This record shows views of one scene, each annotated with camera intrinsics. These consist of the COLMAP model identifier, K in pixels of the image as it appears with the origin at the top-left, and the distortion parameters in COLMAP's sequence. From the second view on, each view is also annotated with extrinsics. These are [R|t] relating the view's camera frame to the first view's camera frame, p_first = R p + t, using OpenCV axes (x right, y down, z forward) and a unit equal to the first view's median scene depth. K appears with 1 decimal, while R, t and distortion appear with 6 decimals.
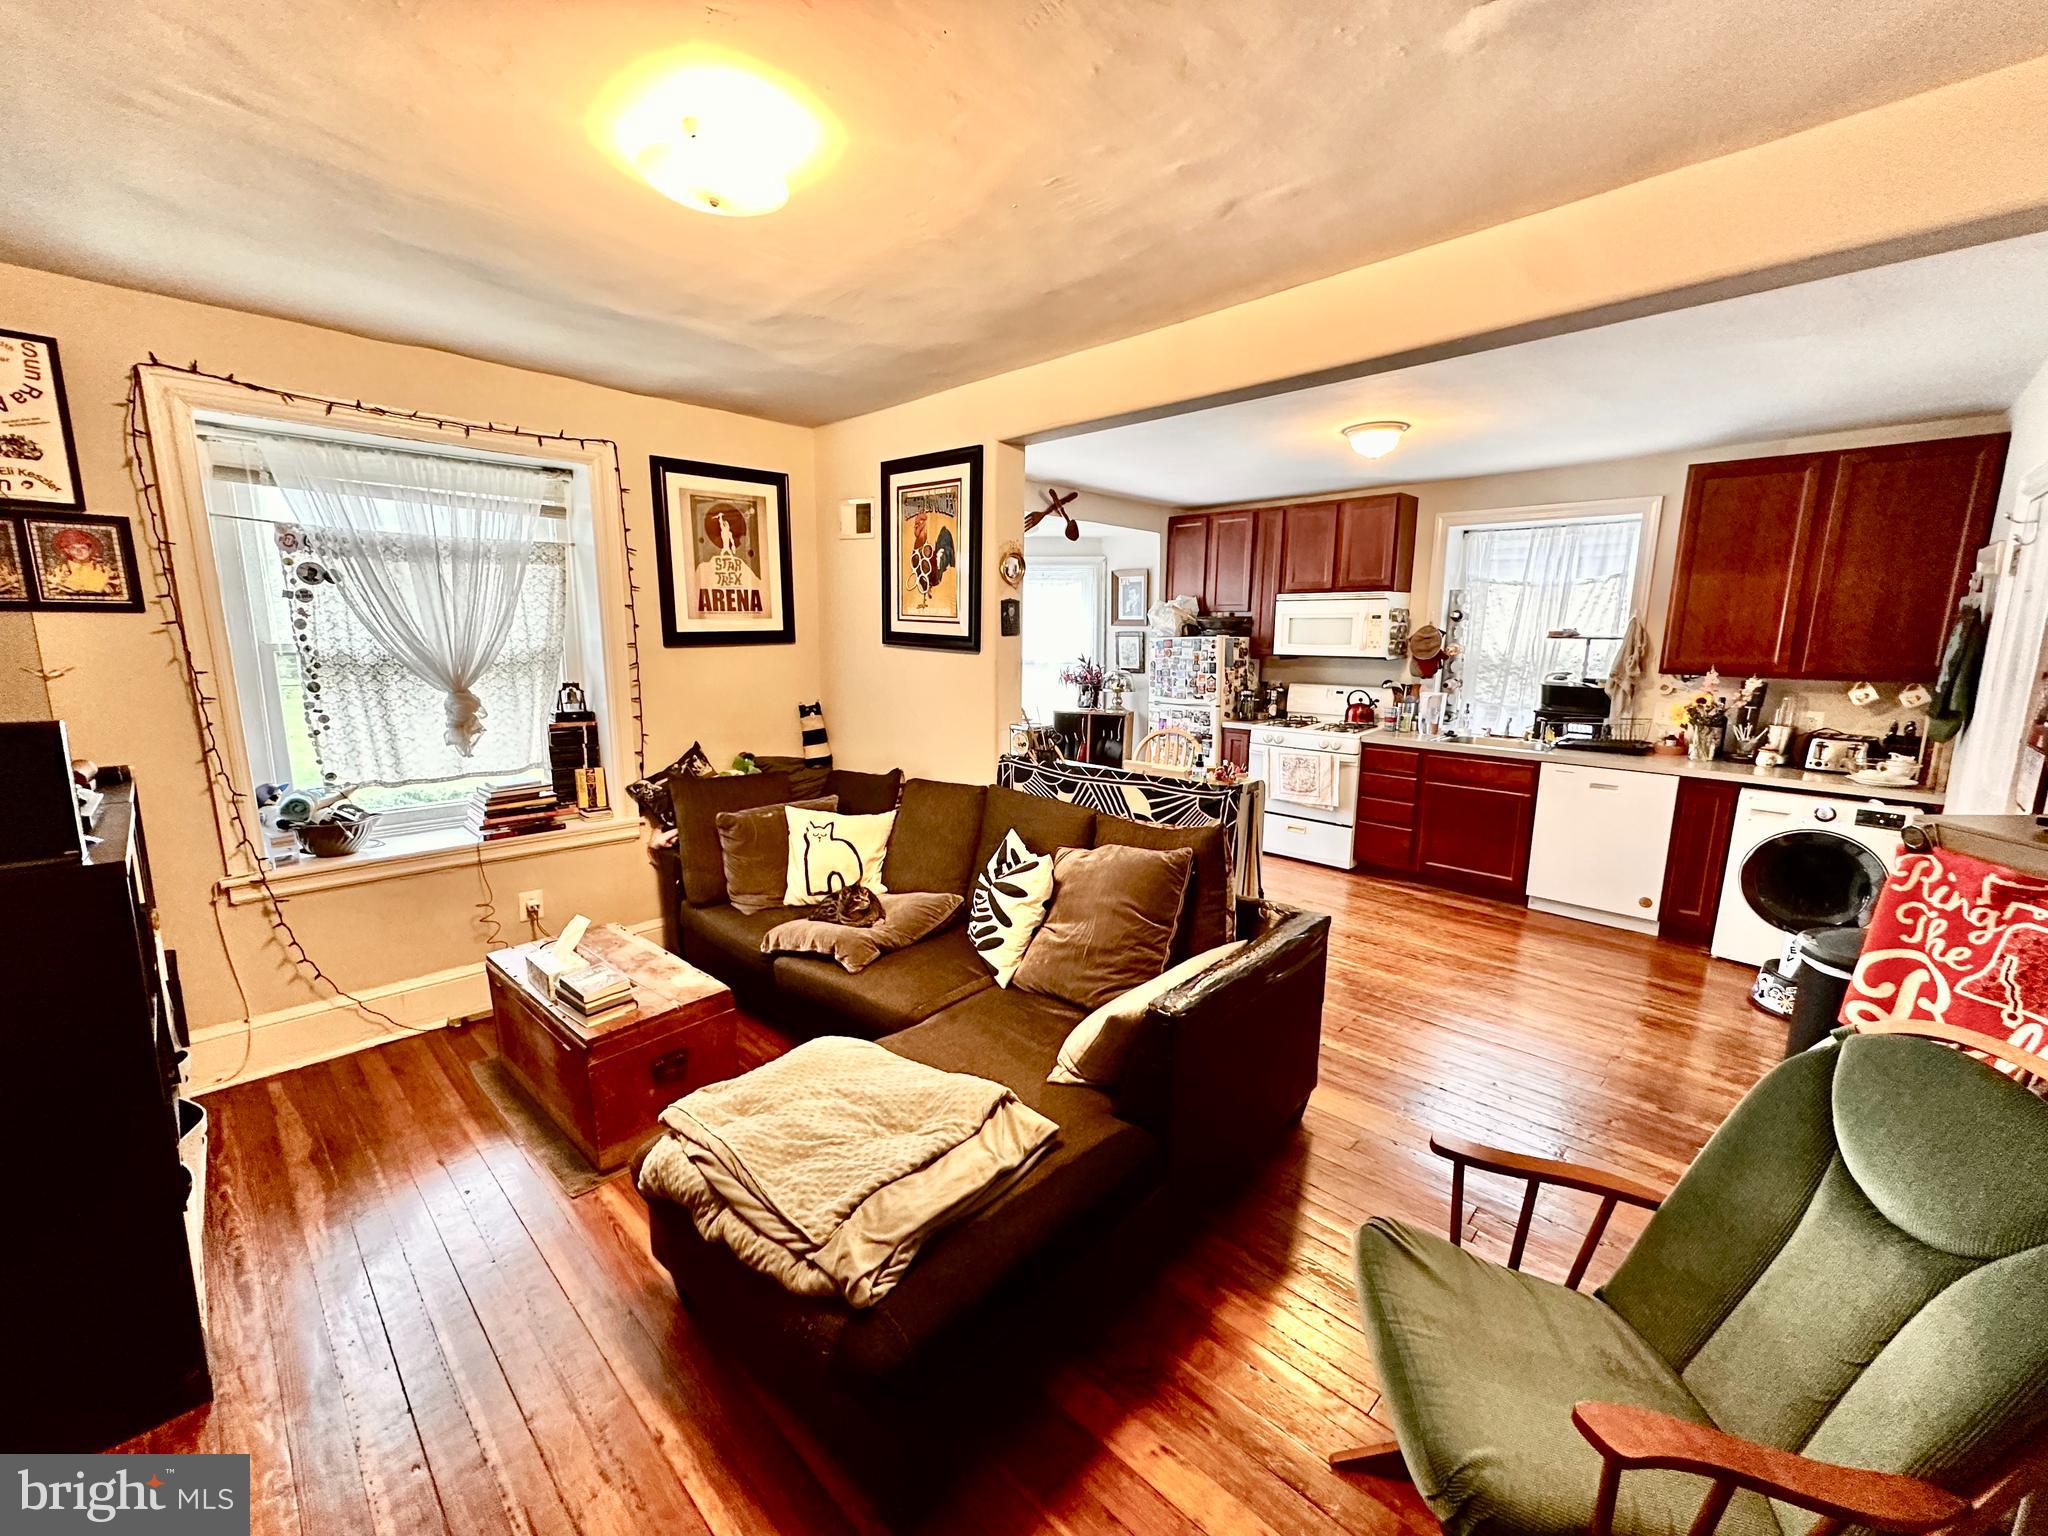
lens RADIAL K [[820.9, 0, 1019.7], [0, 820.9, 775.4], [0, 0, 1]] dist [-0.001050, -0.000194]
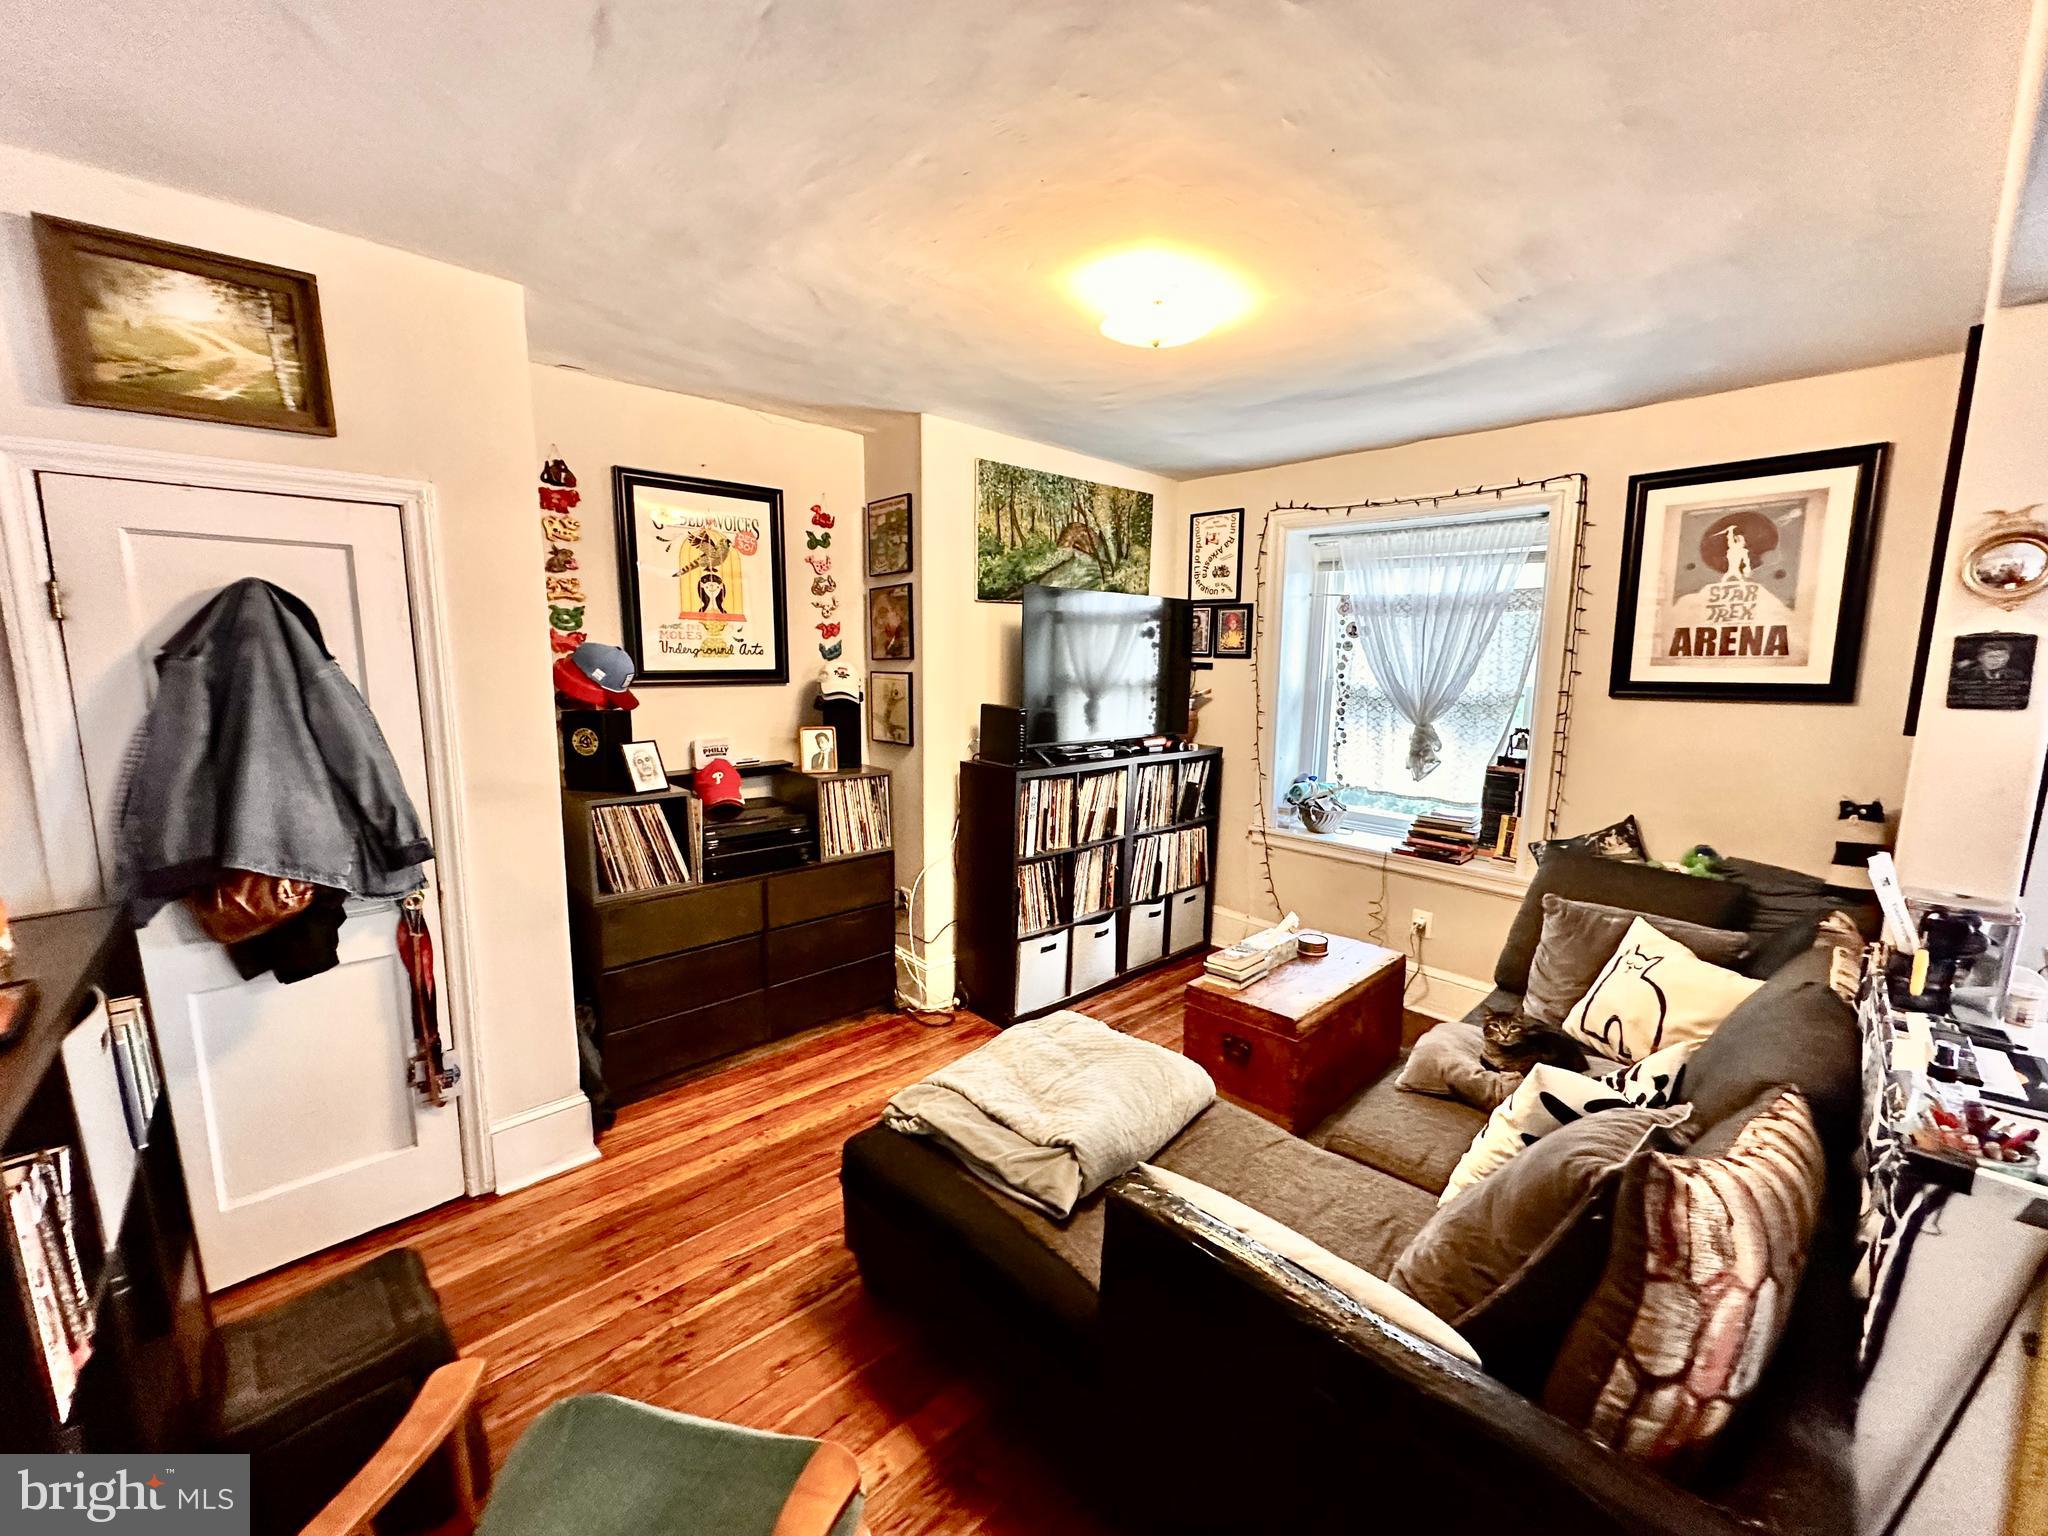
lens RADIAL K [[820.9, 0, 1025.2], [0, 820.9, 772.5], [0, 0, 1]] dist [-0.001050, -0.000194]
pose [[-0.055994, 0.140776, -0.988457, 0.499883], [-0.186852, 0.971041, 0.148880, -0.104011], [0.980791, 0.193032, -0.028068, 0.487684]]
